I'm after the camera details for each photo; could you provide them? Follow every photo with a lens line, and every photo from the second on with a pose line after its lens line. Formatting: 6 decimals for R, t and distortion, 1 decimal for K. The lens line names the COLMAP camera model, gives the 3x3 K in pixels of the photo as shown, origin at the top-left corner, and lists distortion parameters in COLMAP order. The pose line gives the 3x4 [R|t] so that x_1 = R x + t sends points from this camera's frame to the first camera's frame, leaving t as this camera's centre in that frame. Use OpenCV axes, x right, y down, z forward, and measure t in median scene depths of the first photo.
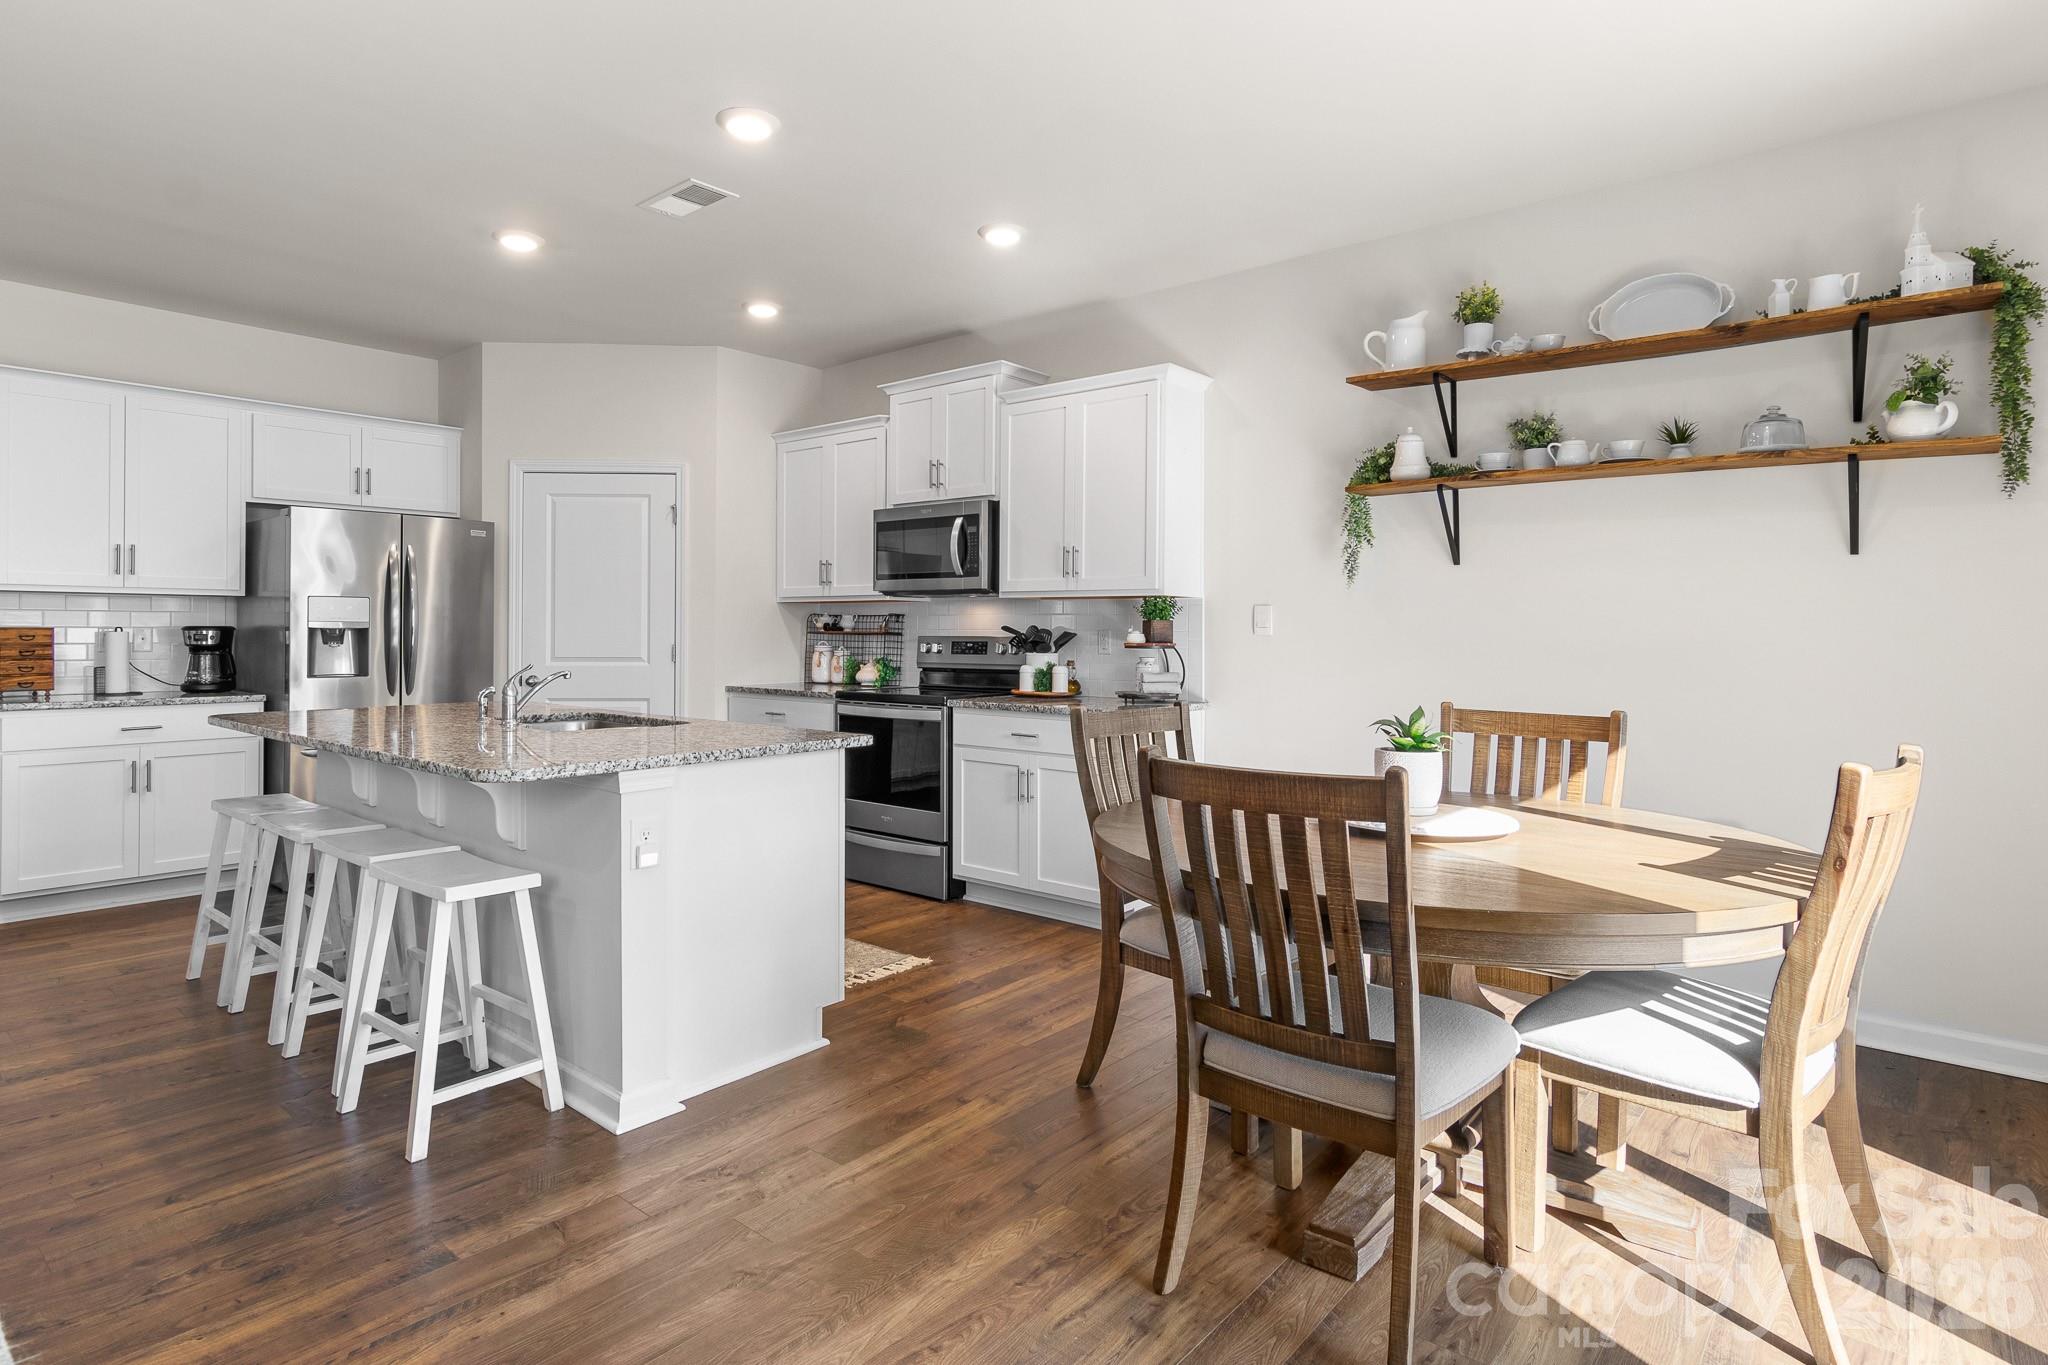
lens RADIAL K [[1052.3, 0, 1015.8], [0, 1052.3, 638.5], [0, 0, 1]] dist [-0.005978, 0.003397]
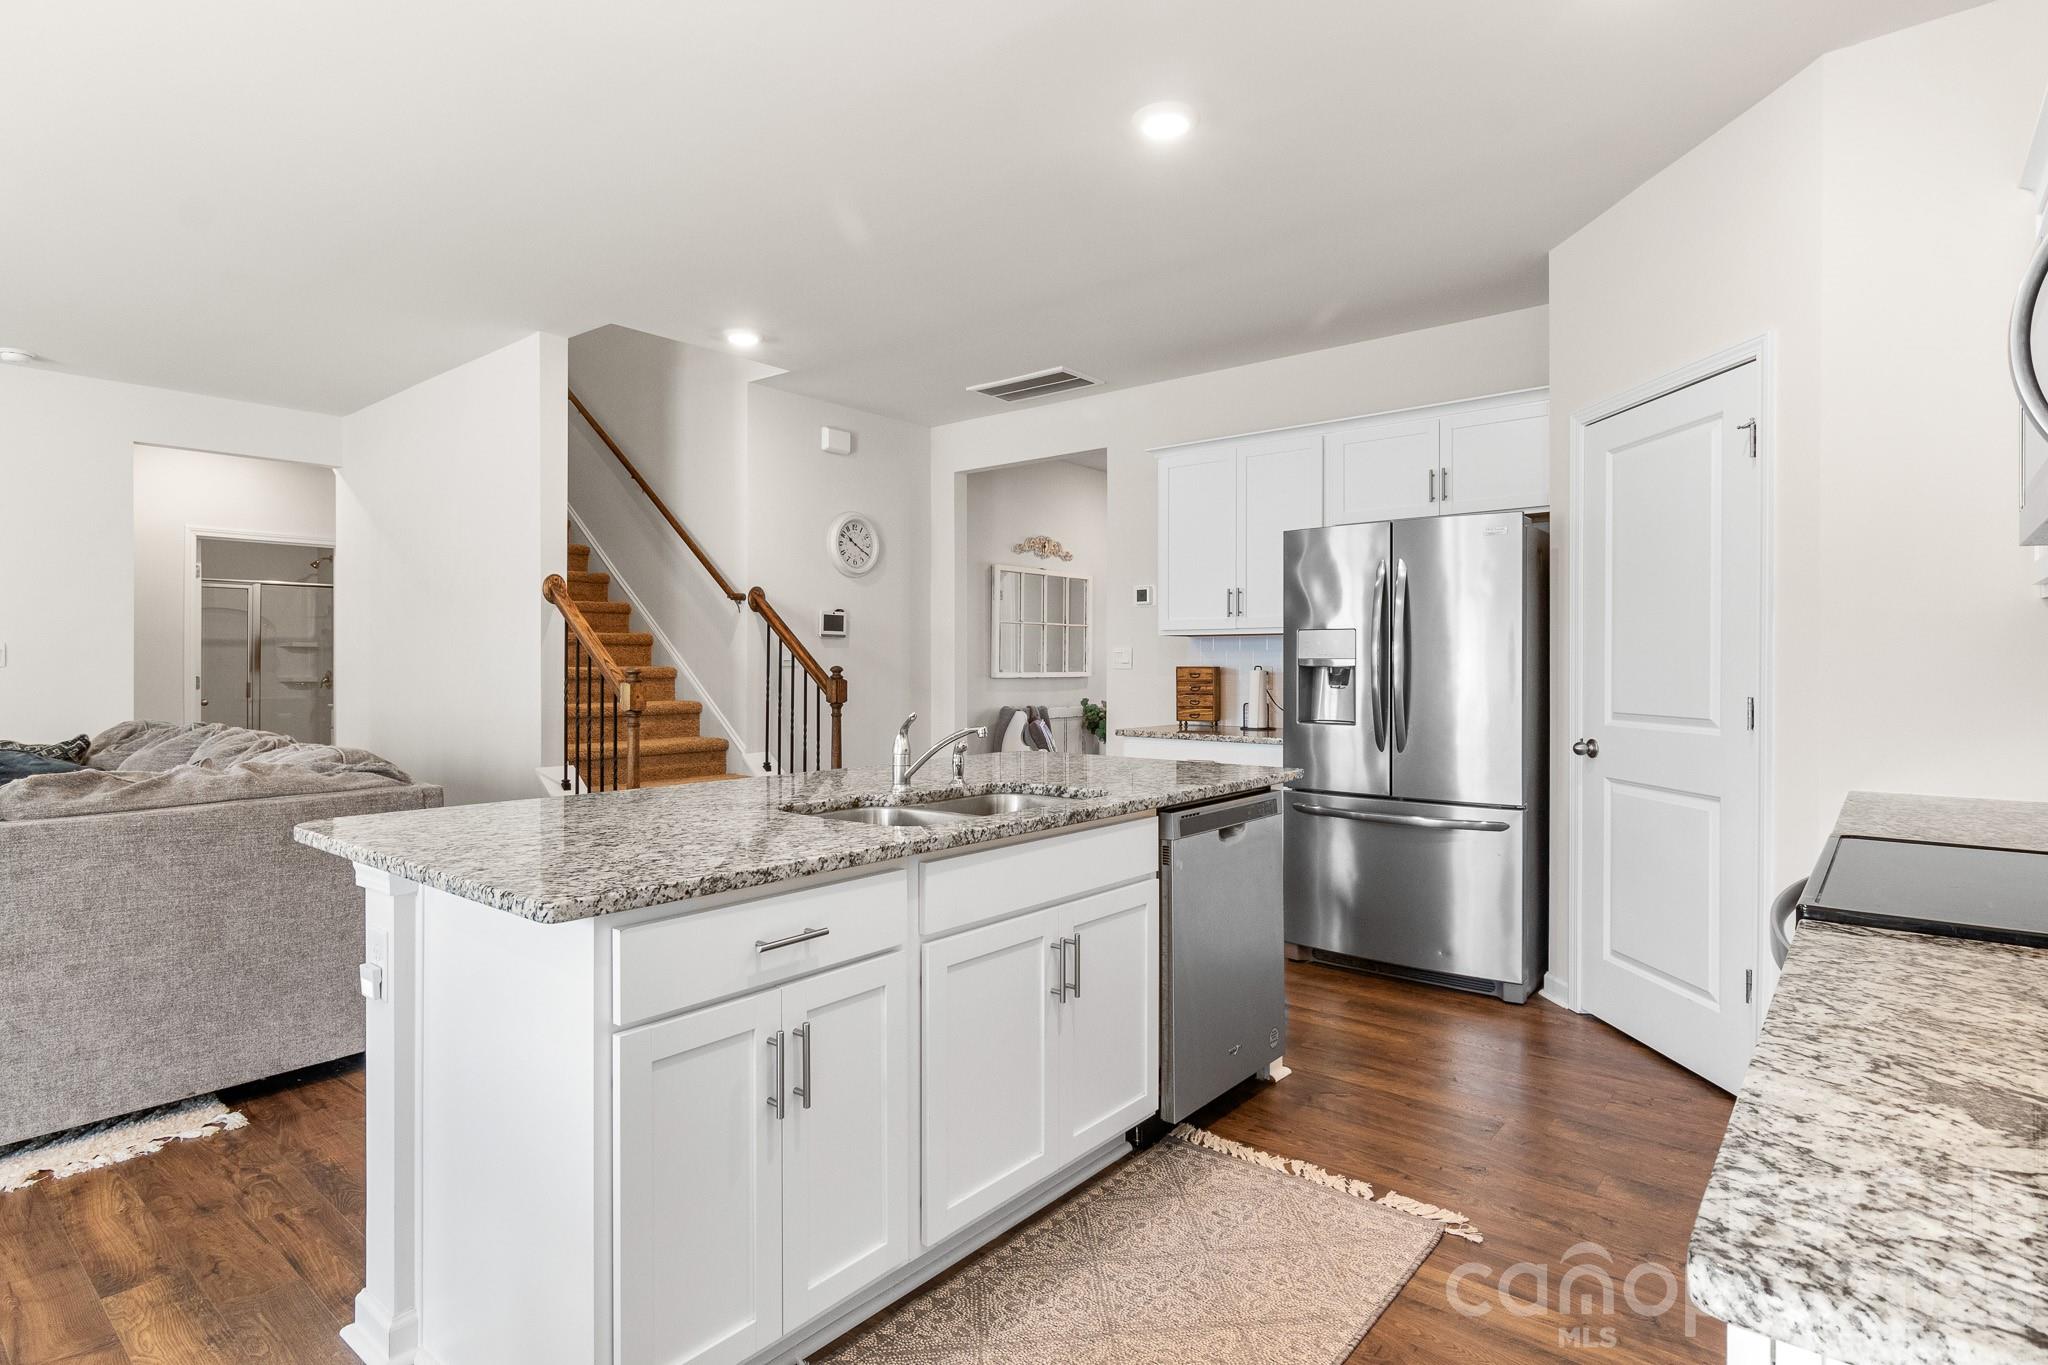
lens RADIAL K [[1052.3, 0, 1023.9], [0, 1052.3, 667.5], [0, 0, 1]] dist [-0.005978, 0.003397]
pose [[0.022532, -0.000922, -0.999746, 0.212887], [-0.004461, 0.999990, -0.001023, -0.007769], [0.999736, 0.004483, 0.022528, 0.793490]]
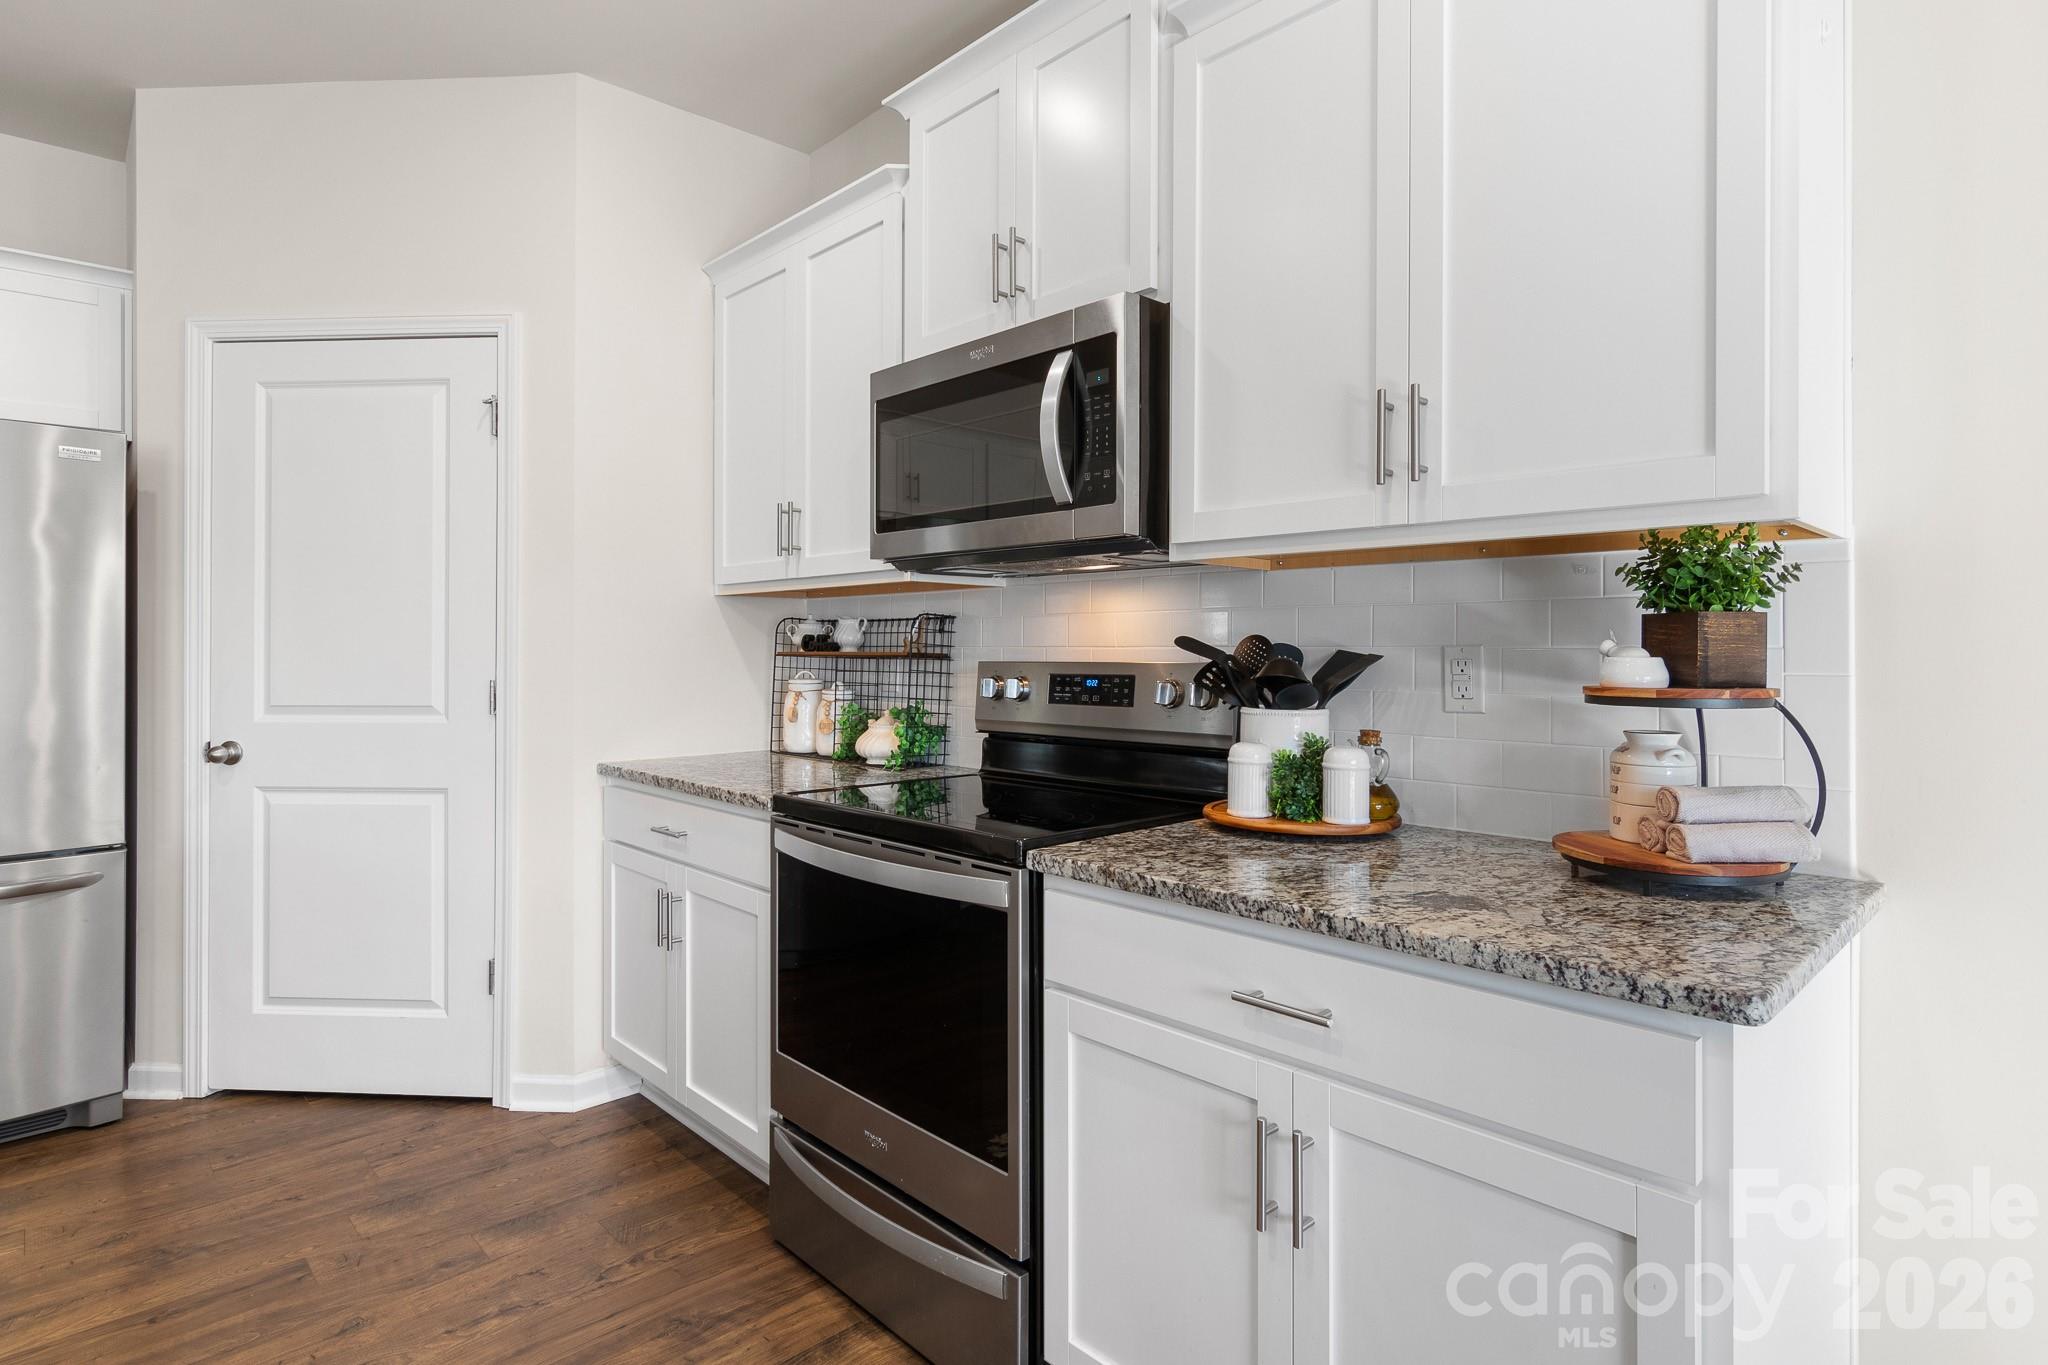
lens RADIAL K [[1052.3, 0, 1043.4], [0, 1052.3, 648.4], [0, 0, 1]] dist [-0.005978, 0.003397]
pose [[0.995686, -0.004016, -0.092698, -0.027505], [0.003231, 0.999958, -0.008618, -0.004849], [0.092729, 0.008281, 0.995657, 0.660718]]
